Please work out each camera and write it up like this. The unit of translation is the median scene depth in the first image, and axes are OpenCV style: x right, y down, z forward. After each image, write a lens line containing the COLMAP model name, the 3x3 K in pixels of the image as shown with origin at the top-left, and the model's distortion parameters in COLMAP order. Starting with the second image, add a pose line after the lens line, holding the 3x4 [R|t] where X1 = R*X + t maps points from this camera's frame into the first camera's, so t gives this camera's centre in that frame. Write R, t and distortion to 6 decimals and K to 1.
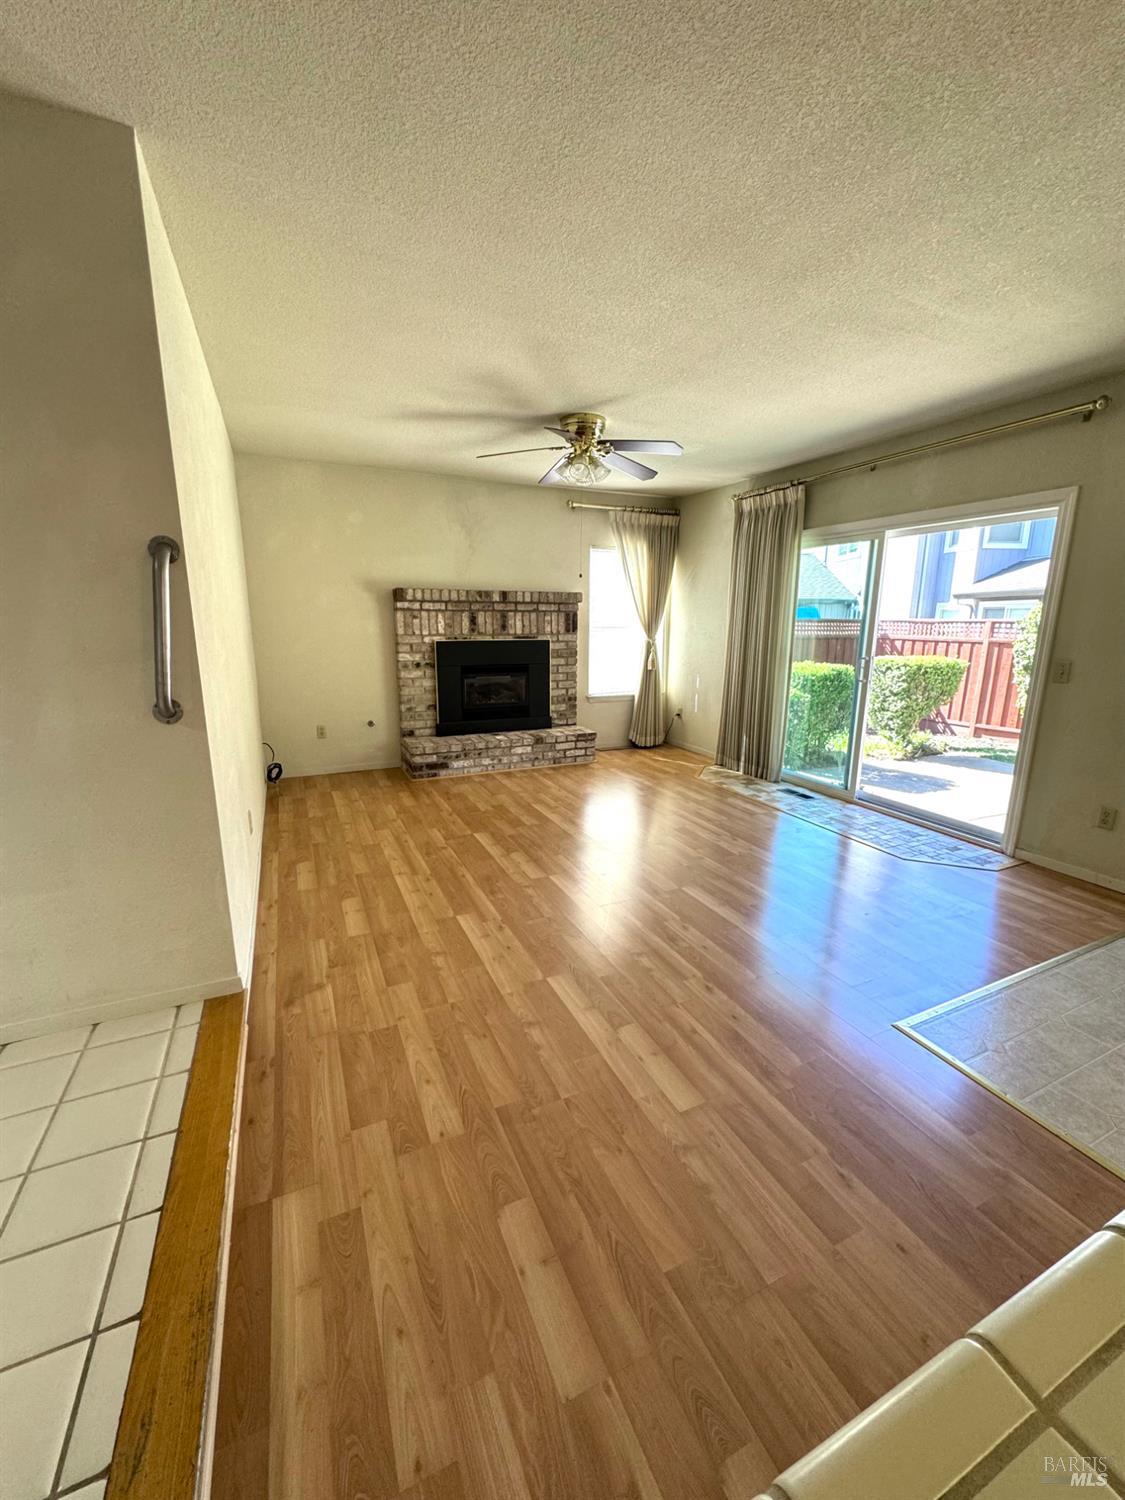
lens RADIAL K [[599.6, 0, 565.2], [0, 599.6, 750.9], [0, 0, 1]] dist [-0.002040, -0.000151]
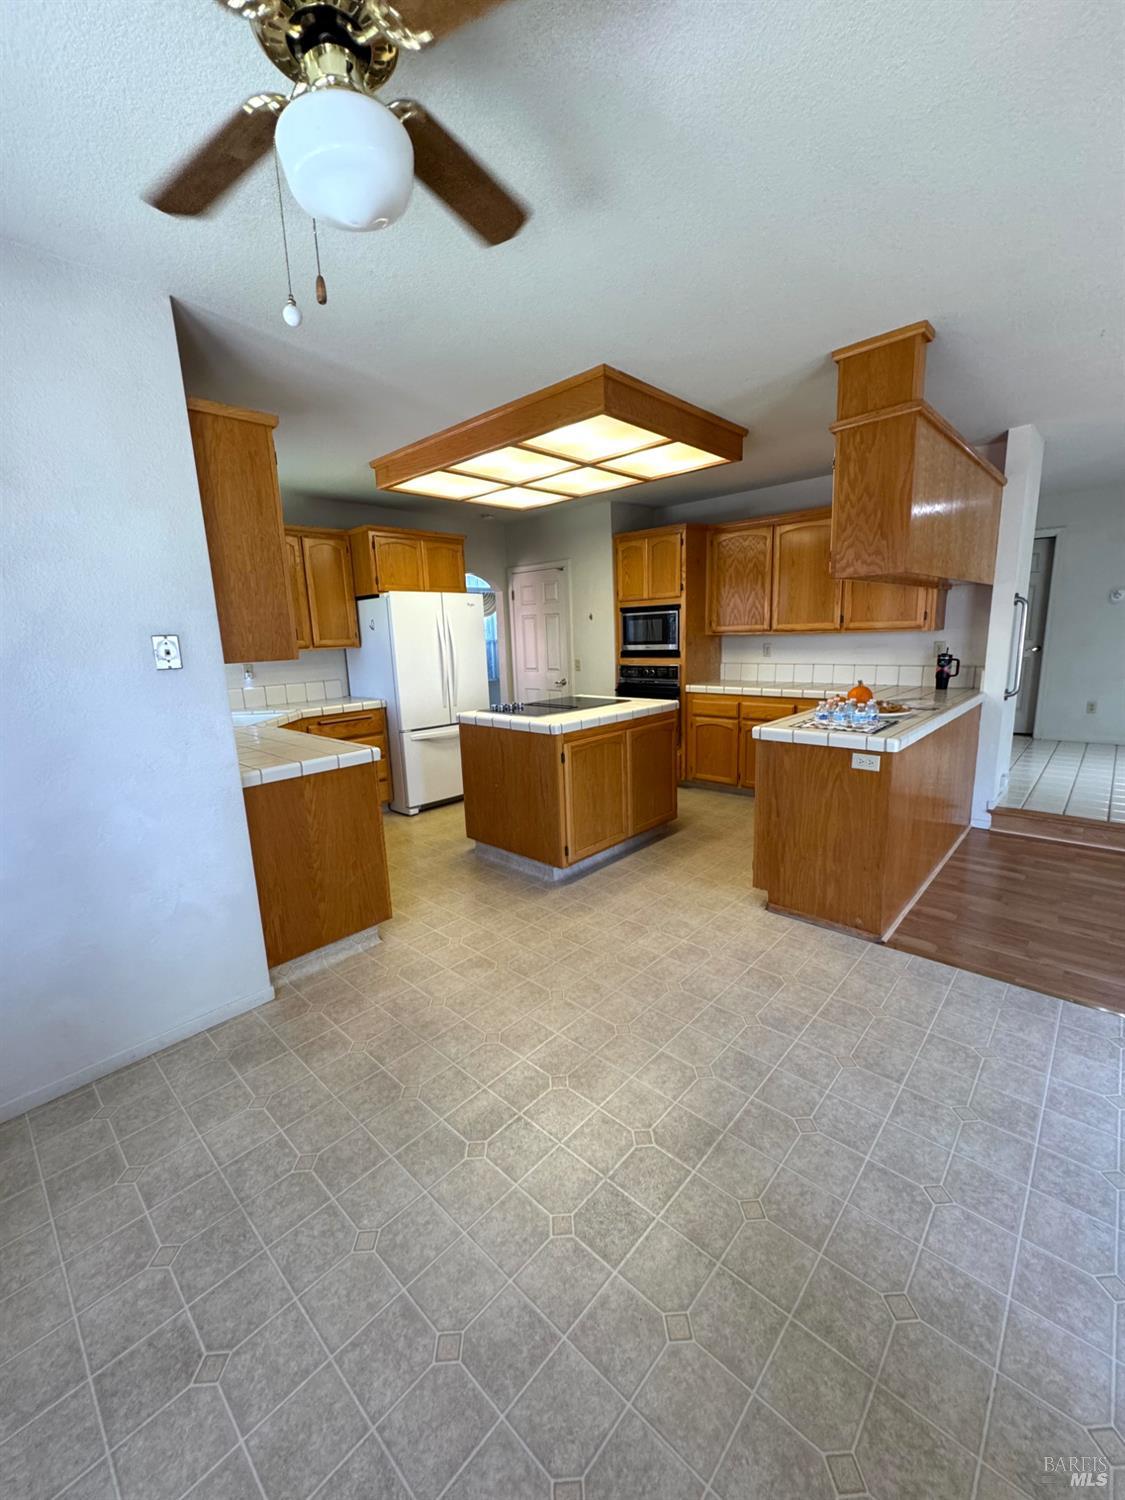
lens RADIAL K [[599.6, 0, 558.5], [0, 599.6, 748.0], [0, 0, 1]] dist [-0.002040, -0.000151]
pose [[-0.925907, 0.094880, -0.365641, 0.734185], [-0.056785, 0.921984, 0.383041, -0.116218], [0.373459, 0.375424, -0.848284, 0.497335]]
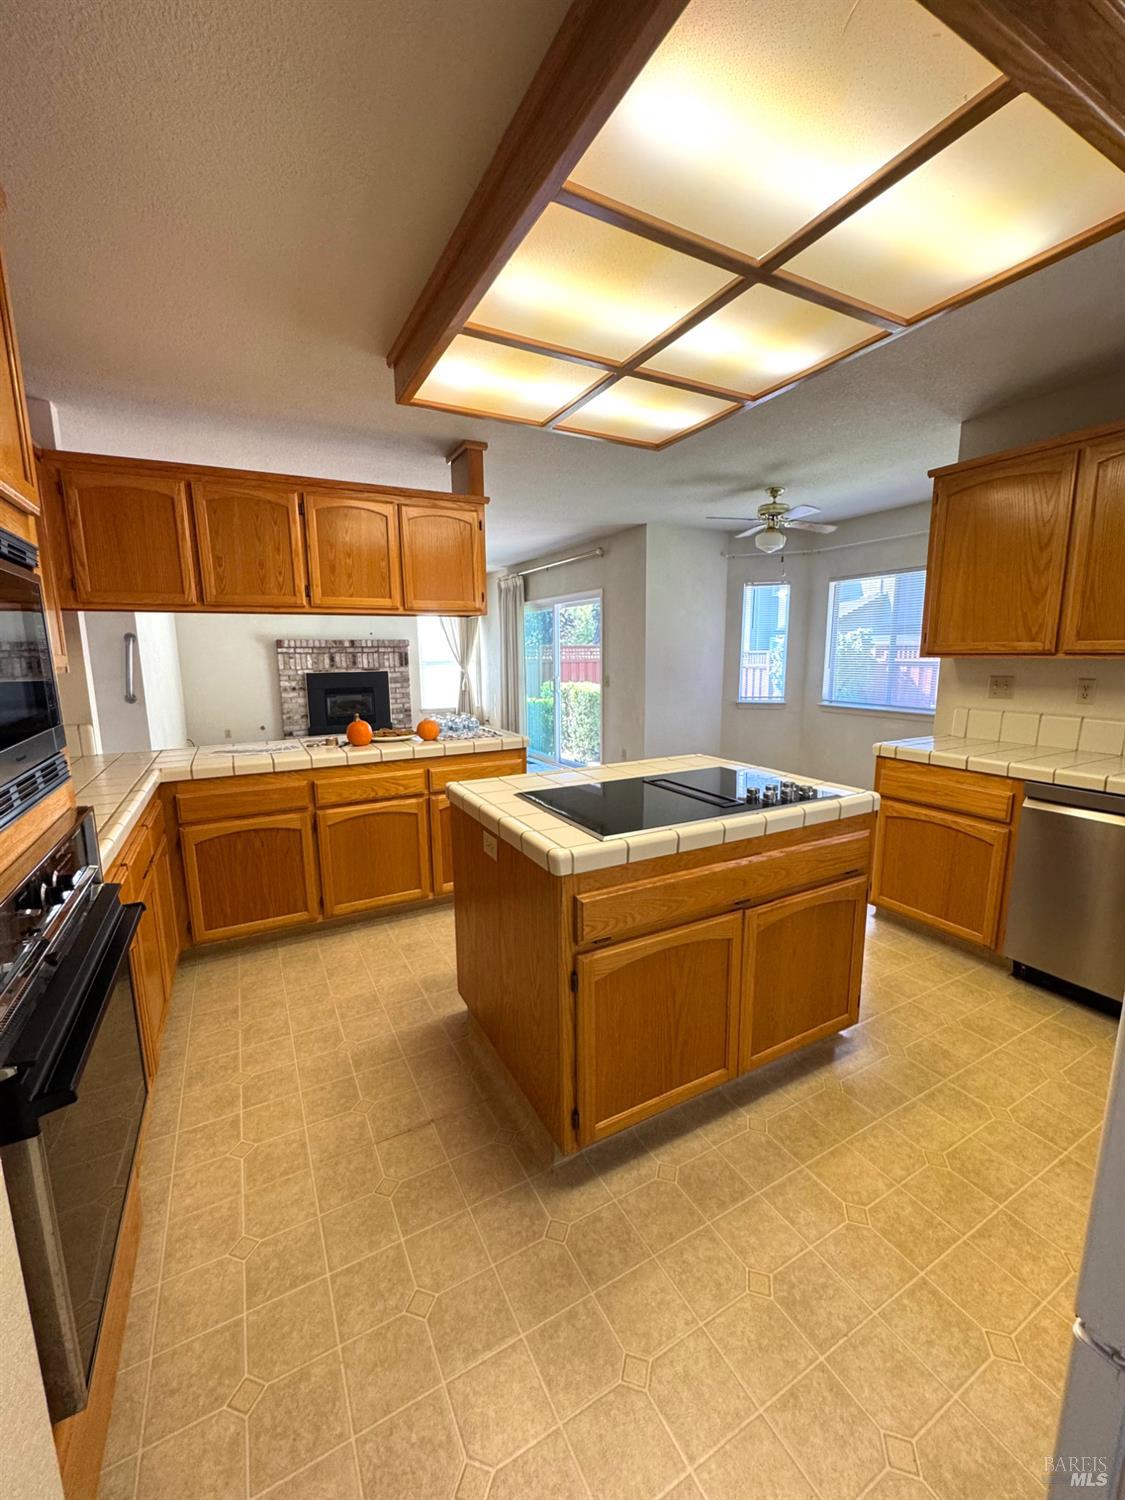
lens RADIAL K [[599.6, 0, 557.8], [0, 599.6, 751.2], [0, 0, 1]] dist [-0.002040, -0.000151]
pose [[0.998369, -0.025320, 0.051164, 0.353148], [0.028019, 0.998215, -0.052743, 0.118162], [-0.049737, 0.054091, 0.997297, -0.563262]]
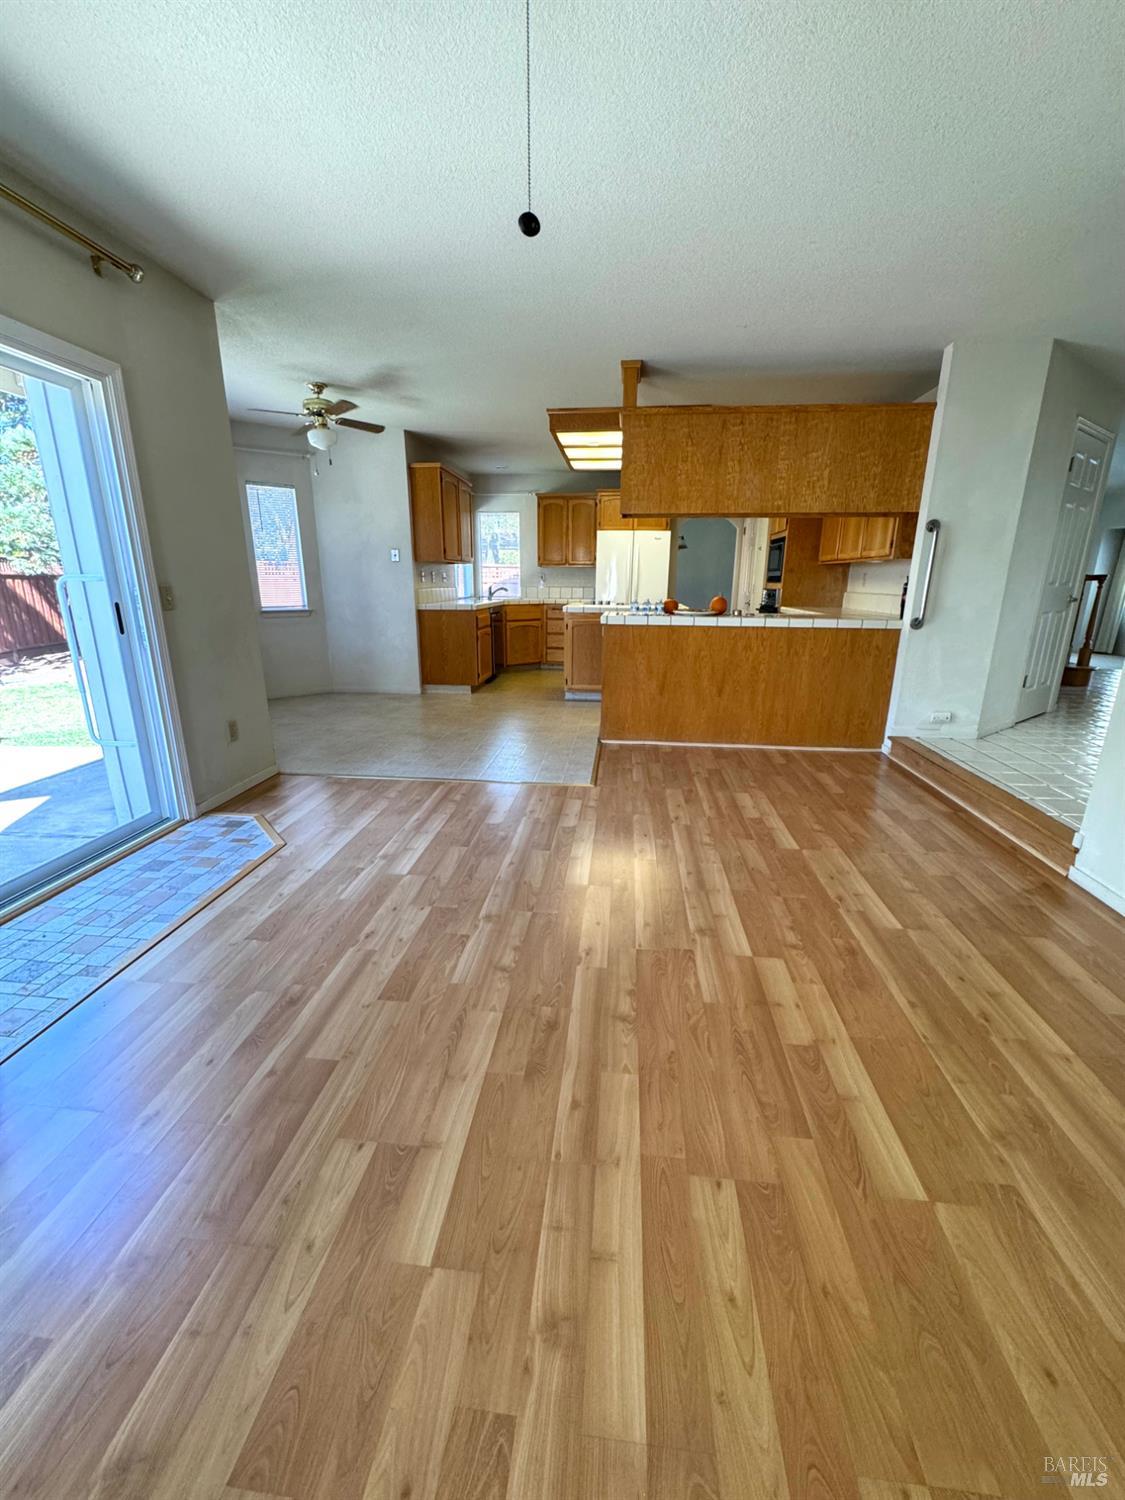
lens RADIAL K [[599.6, 0, 564.3], [0, 599.6, 749.0], [0, 0, 1]] dist [-0.002040, -0.000151]
pose [[-0.859575, -0.149510, 0.488648, -0.080815], [0.101049, 0.887628, 0.449339, -0.167866], [-0.500918, 0.435618, -0.747876, 0.909065]]
